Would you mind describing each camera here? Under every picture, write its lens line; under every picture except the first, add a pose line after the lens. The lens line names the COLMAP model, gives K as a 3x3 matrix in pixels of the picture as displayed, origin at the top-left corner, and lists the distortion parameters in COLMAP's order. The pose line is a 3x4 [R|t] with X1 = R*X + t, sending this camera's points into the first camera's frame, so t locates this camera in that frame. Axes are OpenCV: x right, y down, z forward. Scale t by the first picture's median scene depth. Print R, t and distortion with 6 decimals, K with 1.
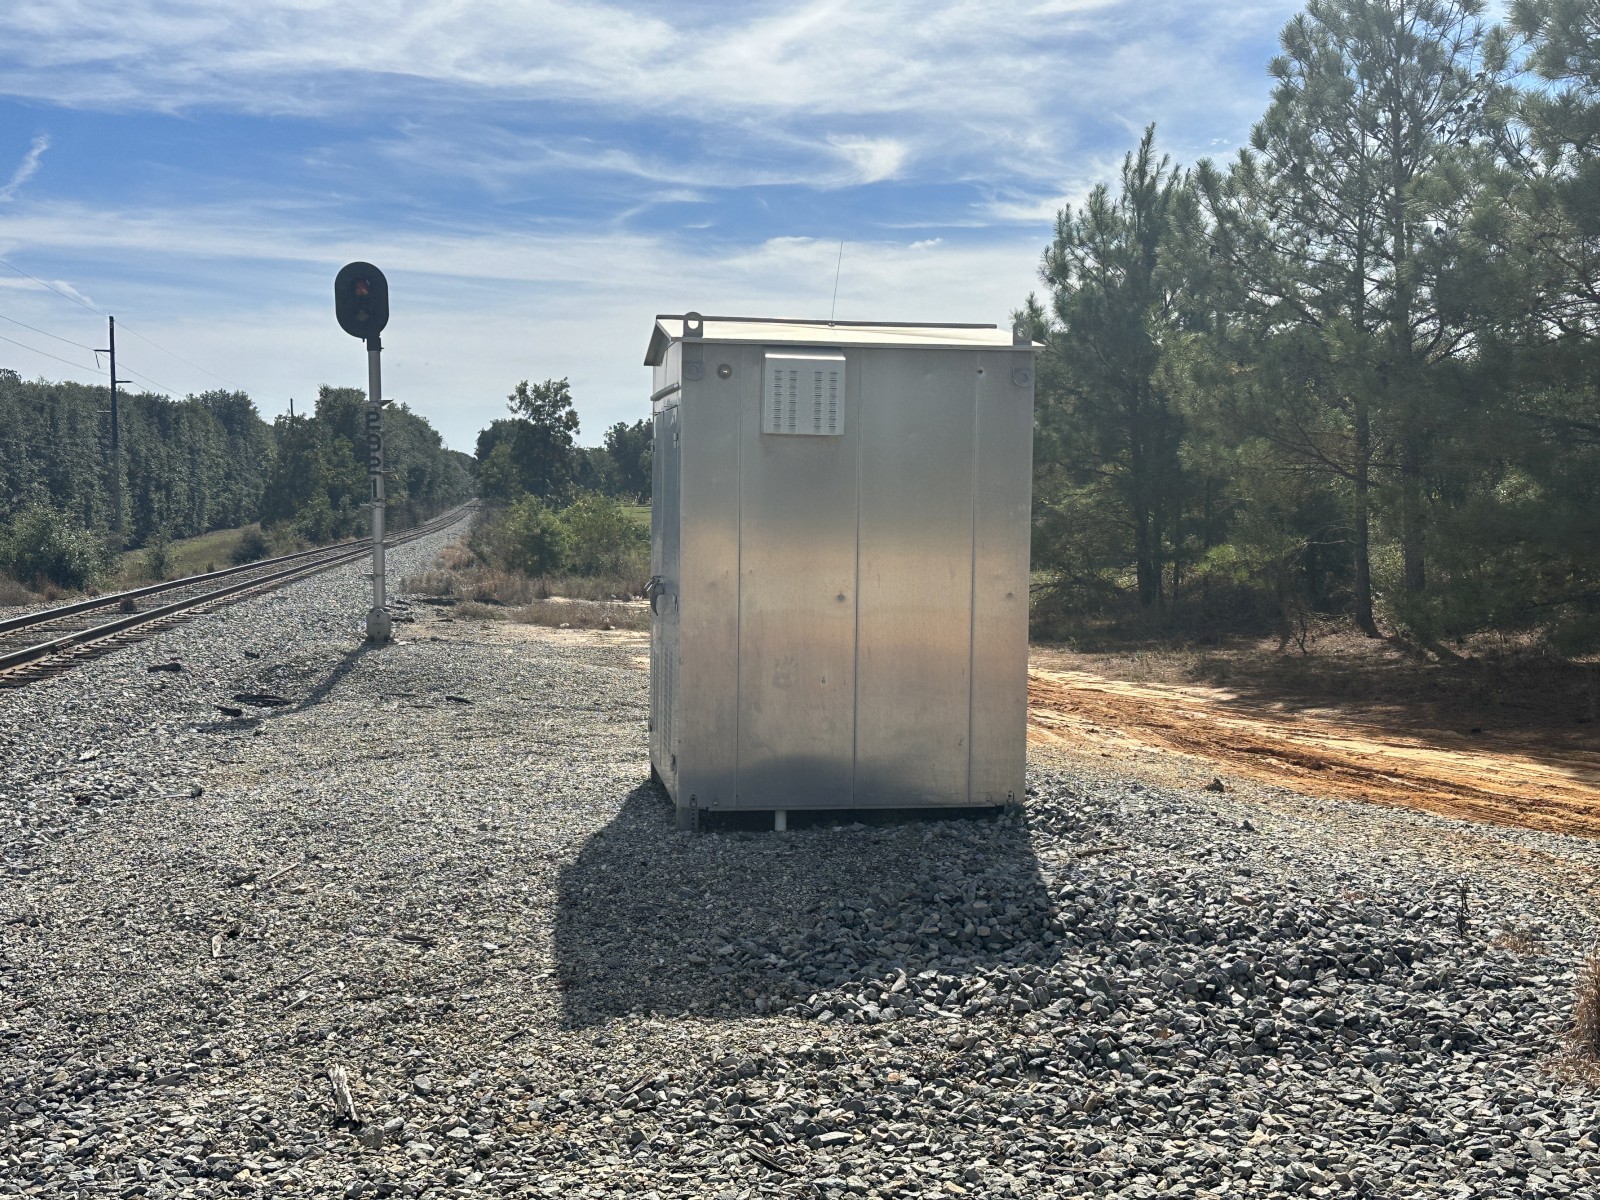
lens RADIAL K [[1778.9, 0, 799.5], [0, 1778.9, 591.1], [0, 0, 1]] dist [0.225097, -0.522598]
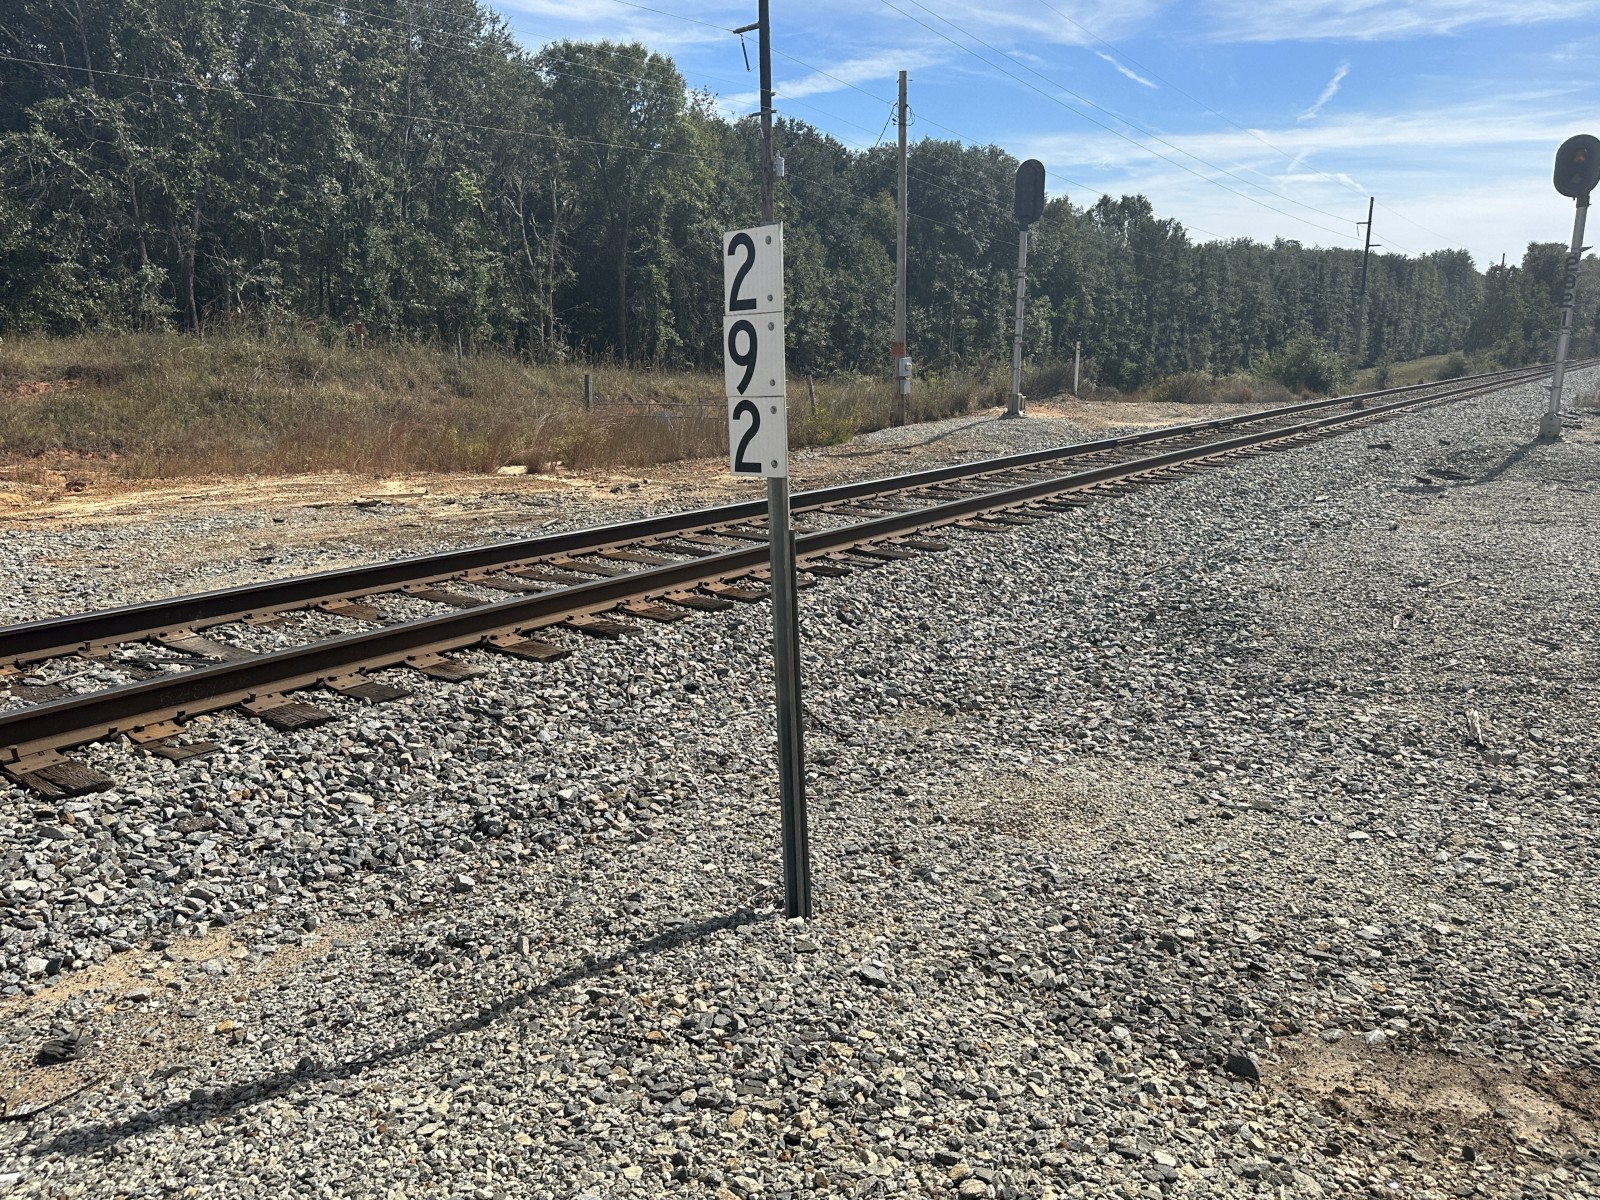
lens RADIAL K [[1216.3, 0, 789.1], [0, 1216.3, 602.4], [0, 0, 1]] dist [0.046358, -0.055742]
pose [[0.708301, 0.163052, -0.686821, 0.017684], [-0.047589, 0.981774, 0.183996, 0.014992], [0.704304, -0.097640, 0.703151, -0.065647]]
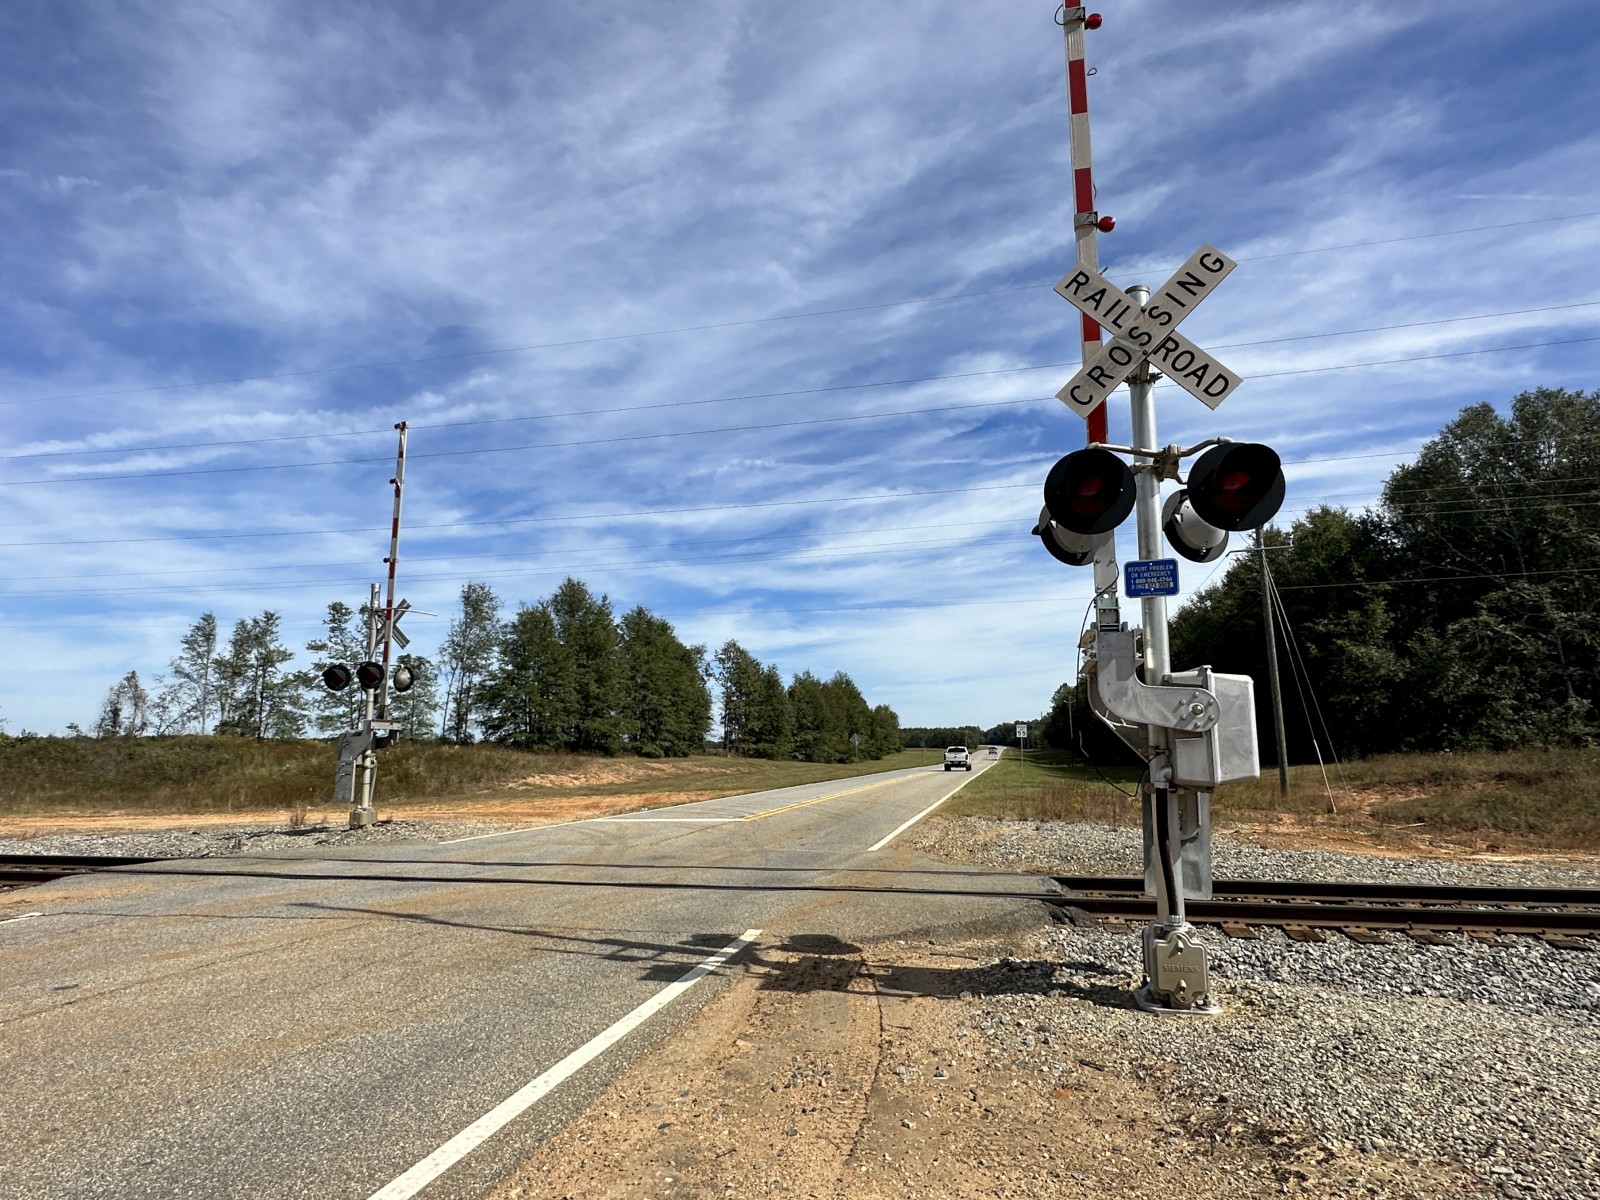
lens RADIAL K [[884.0, 0, 798.8], [0, 884.0, 597.3], [0, 0, 1]] dist [-0.002237, 0.000507]
pose [[-0.403308, -0.148979, -0.902856, 0.403485], [-0.038411, 0.988545, -0.145960, 0.023859], [0.914258, -0.024188, -0.404410, -0.112821]]
